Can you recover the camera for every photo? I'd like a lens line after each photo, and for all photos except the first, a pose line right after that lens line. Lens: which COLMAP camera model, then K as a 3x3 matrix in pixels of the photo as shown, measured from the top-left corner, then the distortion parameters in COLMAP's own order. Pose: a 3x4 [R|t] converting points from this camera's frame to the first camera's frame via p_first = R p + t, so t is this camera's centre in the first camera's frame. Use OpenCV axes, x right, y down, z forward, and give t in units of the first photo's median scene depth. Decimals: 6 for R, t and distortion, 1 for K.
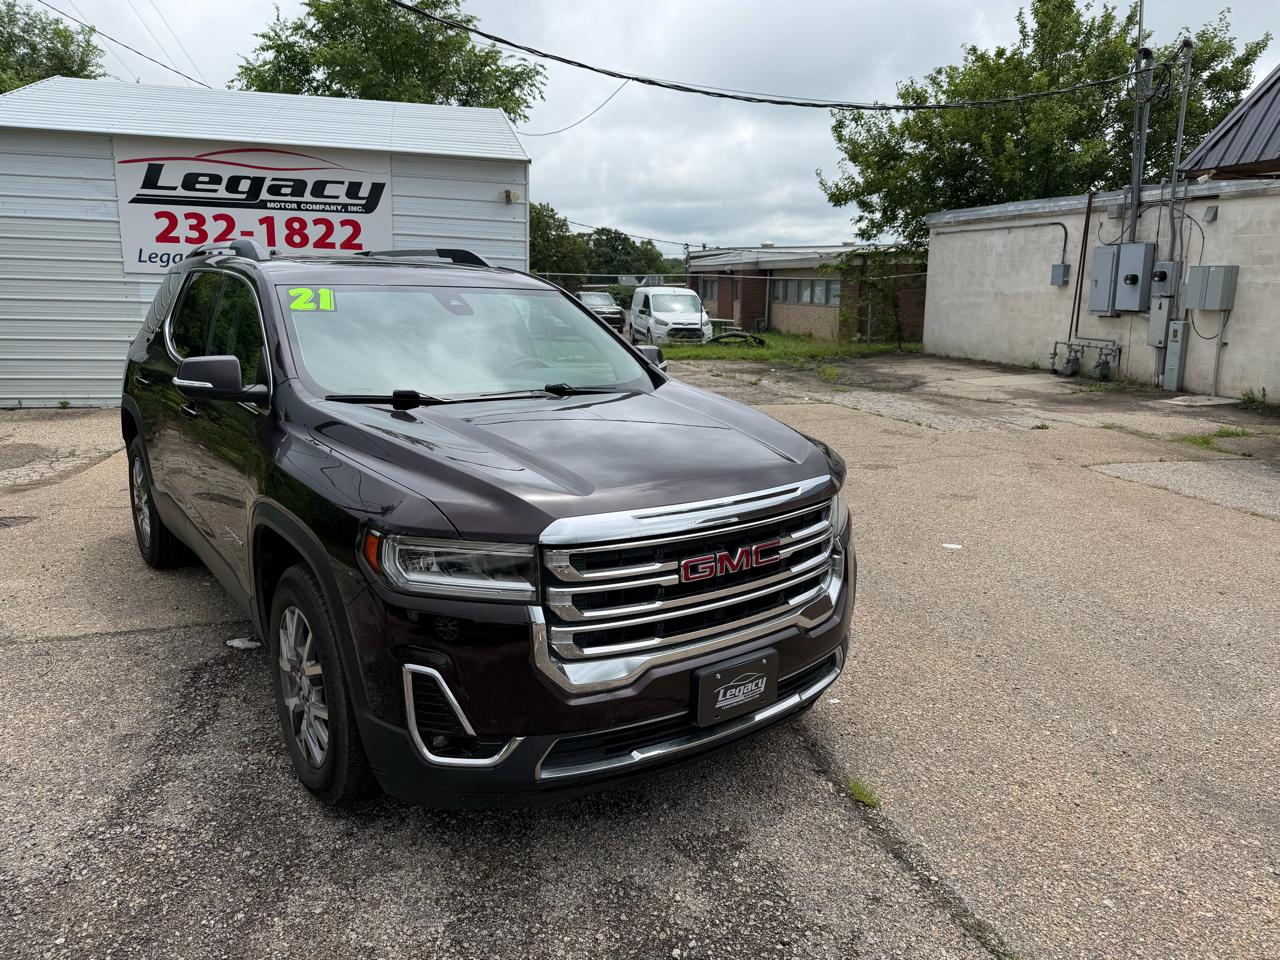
lens RADIAL K [[892.4, 0, 643.3], [0, 892.4, 512.9], [0, 0, 1]] dist [0.004048, -0.024487]
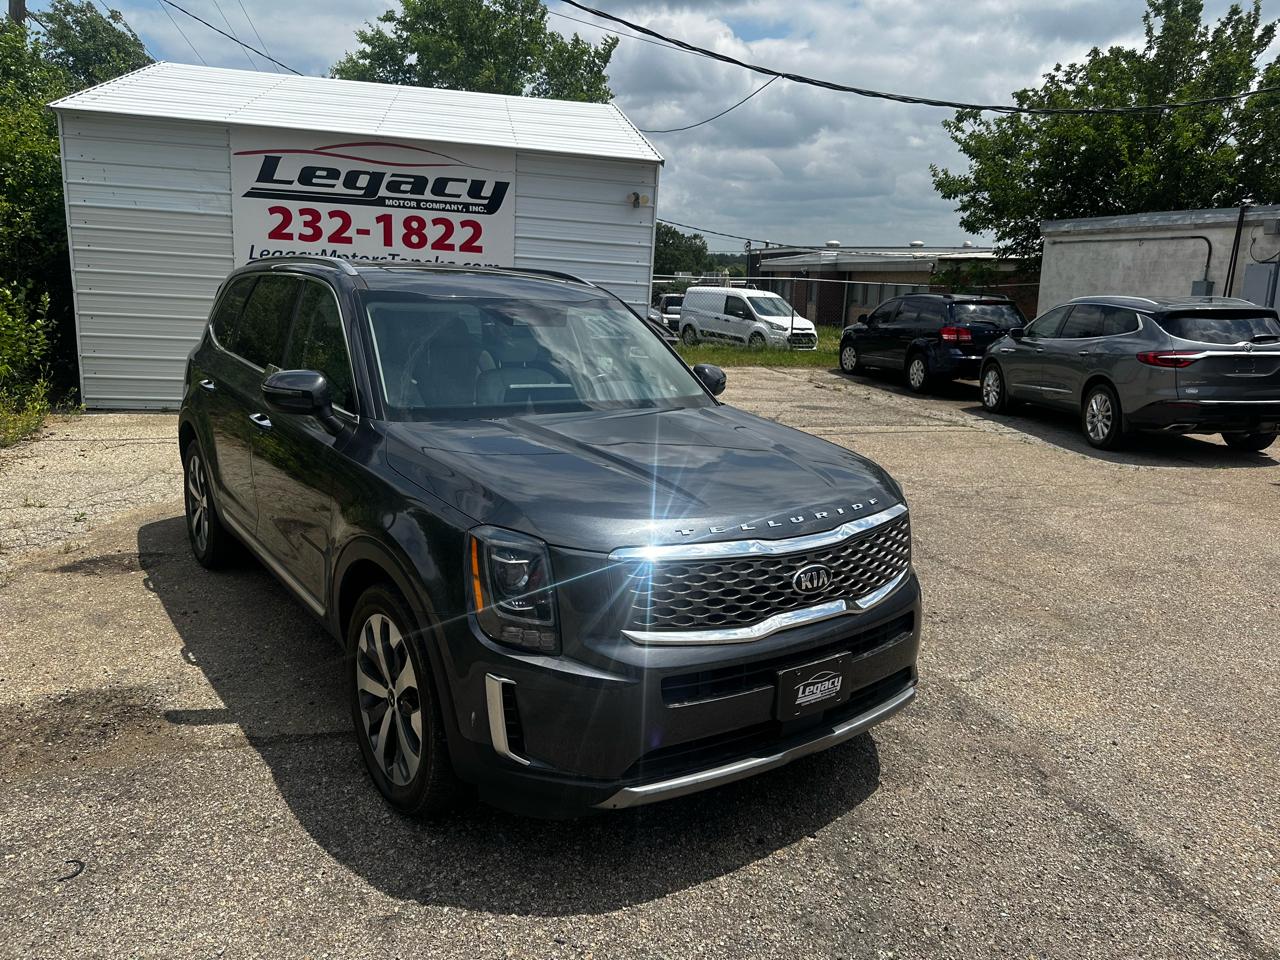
lens RADIAL K [[892.4, 0, 641.2], [0, 892.4, 508.1], [0, 0, 1]] dist [0.004048, -0.024487]
pose [[0.998380, 0.035876, -0.044173, -0.093007], [-0.035820, 0.999356, 0.002068, -0.032129], [0.044218, -0.000482, 0.999022, 0.066275]]
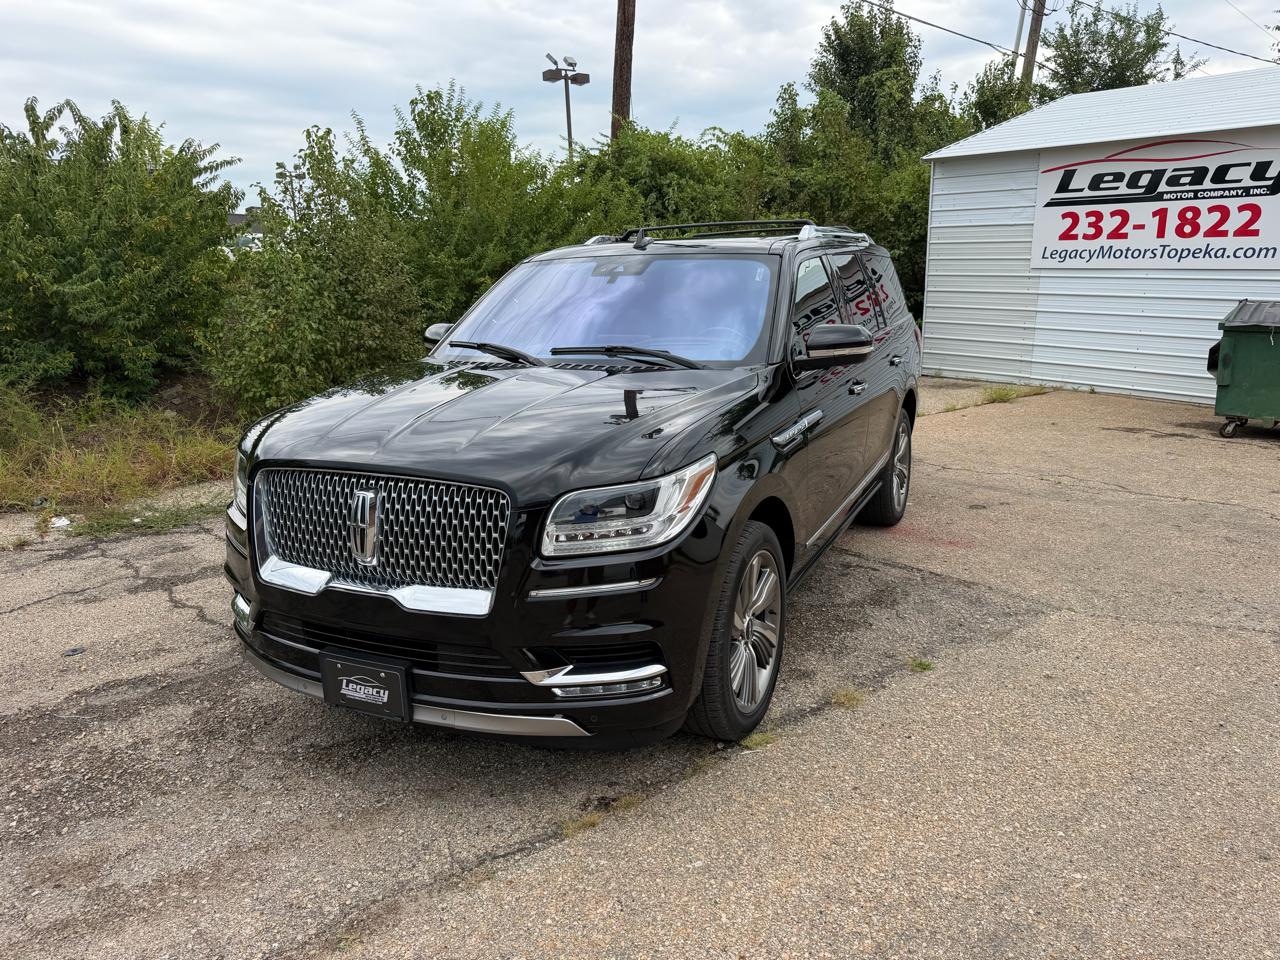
lens RADIAL K [[892.4, 0, 627.5], [0, 892.4, 497.2], [0, 0, 1]] dist [0.004048, -0.024487]
pose [[0.383900, 0.198824, -0.901715, 0.293425], [-0.196344, 0.971788, 0.130683, -0.028662], [0.902258, 0.126877, 0.412108, 0.085137]]
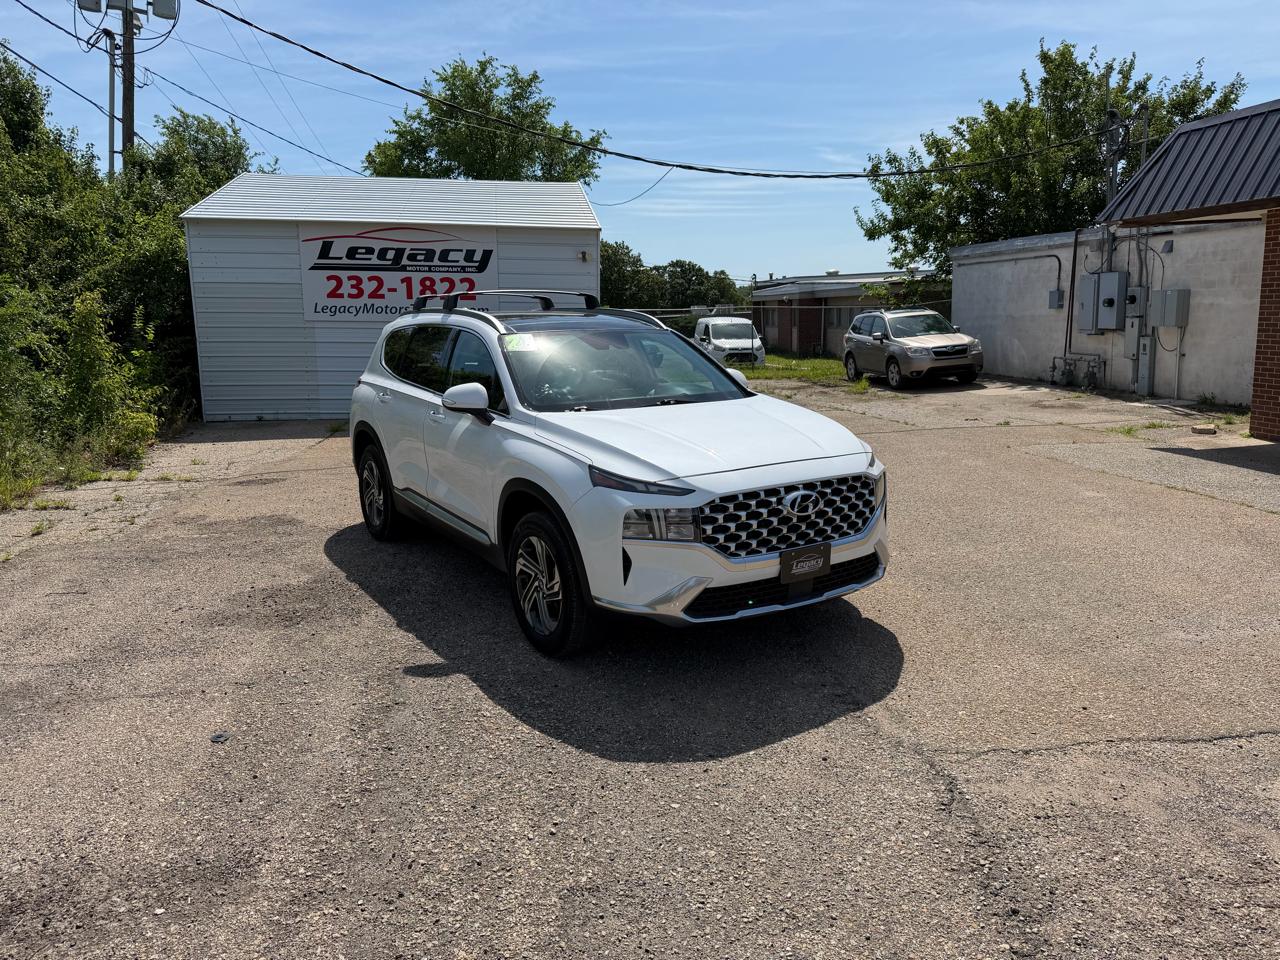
lens RADIAL K [[892.4, 0, 637.5], [0, 892.4, 505.7], [0, 0, 1]] dist [0.004048, -0.024487]
pose [[0.995503, -0.007787, -0.094408, 0.045405], [0.004146, 0.999242, -0.038704, 0.061189], [0.094638, 0.038138, 0.994781, -0.273243]]
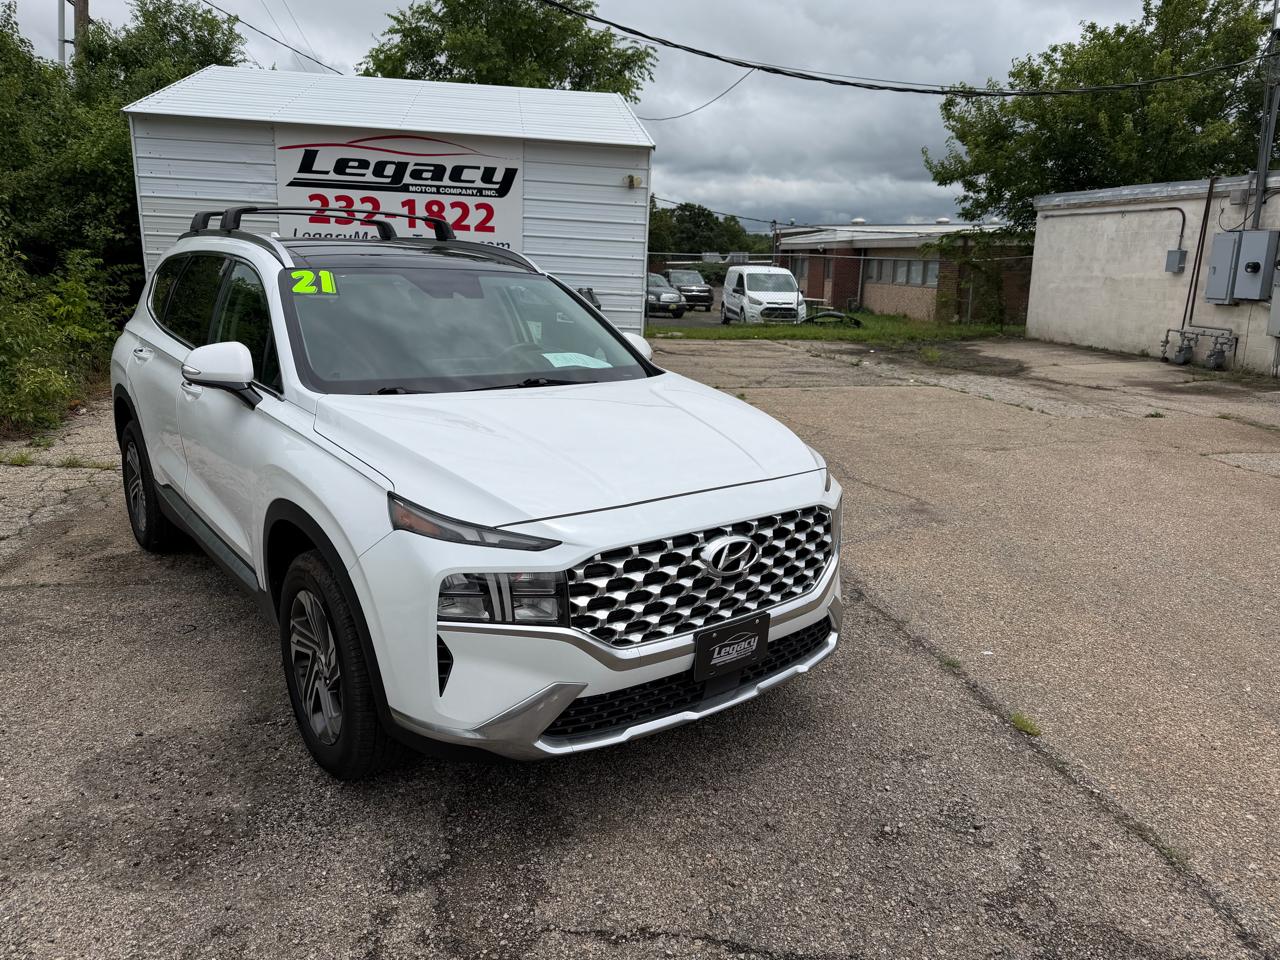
lens RADIAL K [[892.4, 0, 633.6], [0, 892.4, 512.5], [0, 0, 1]] dist [0.004048, -0.024487]
pose [[0.995392, 0.035892, -0.088921, -0.041694], [-0.033680, 0.999088, 0.026255, 0.005909], [0.089783, -0.023139, 0.995693, -0.049205]]
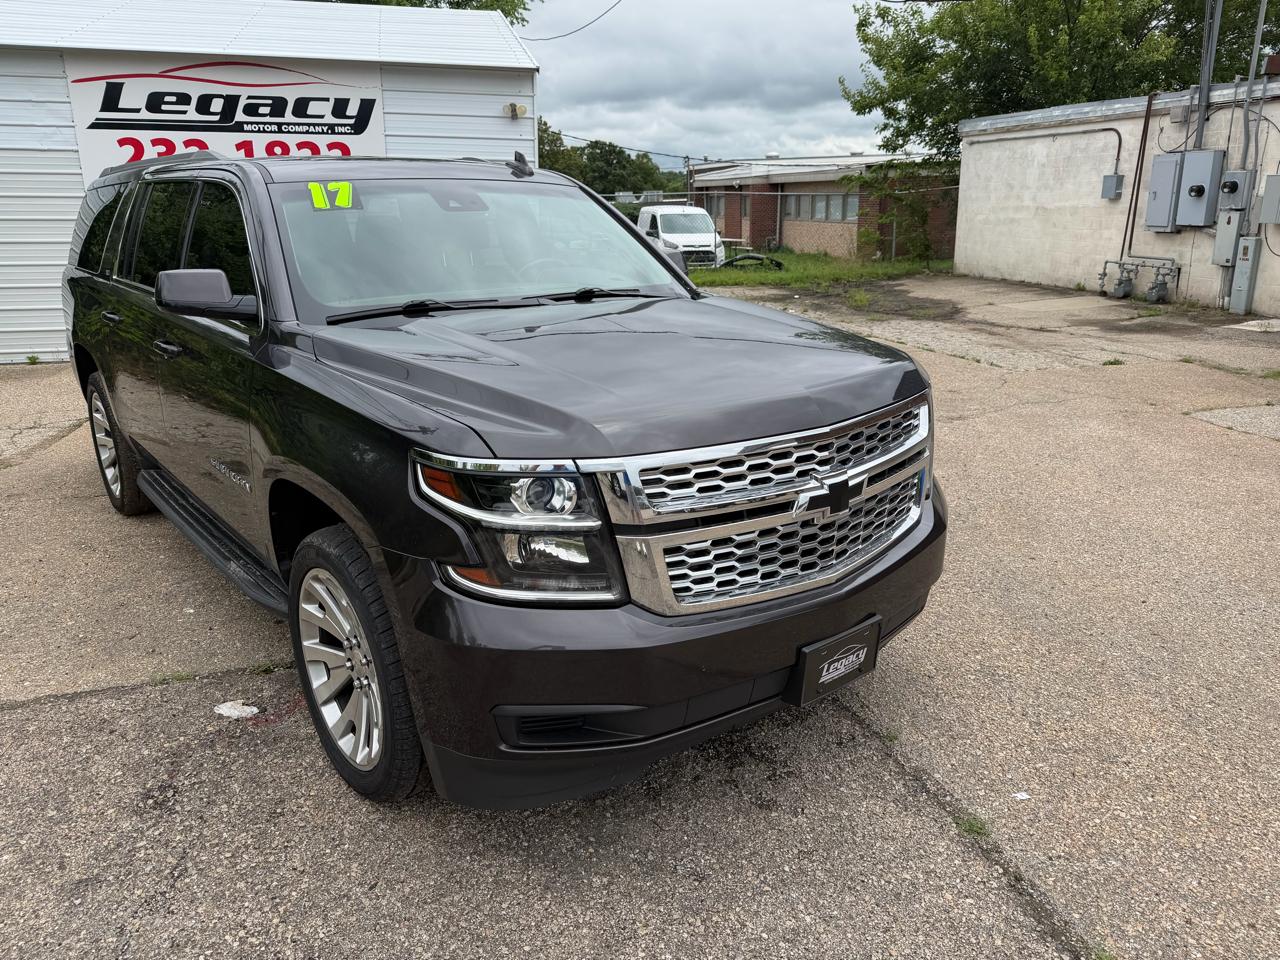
lens RADIAL K [[892.4, 0, 641.7], [0, 892.4, 508.6], [0, 0, 1]] dist [0.004048, -0.024487]
pose [[0.999787, -0.020499, -0.002528, -0.030152], [0.020637, 0.996422, 0.081959, -0.030205], [0.000839, -0.081993, 0.996633, 0.082051]]
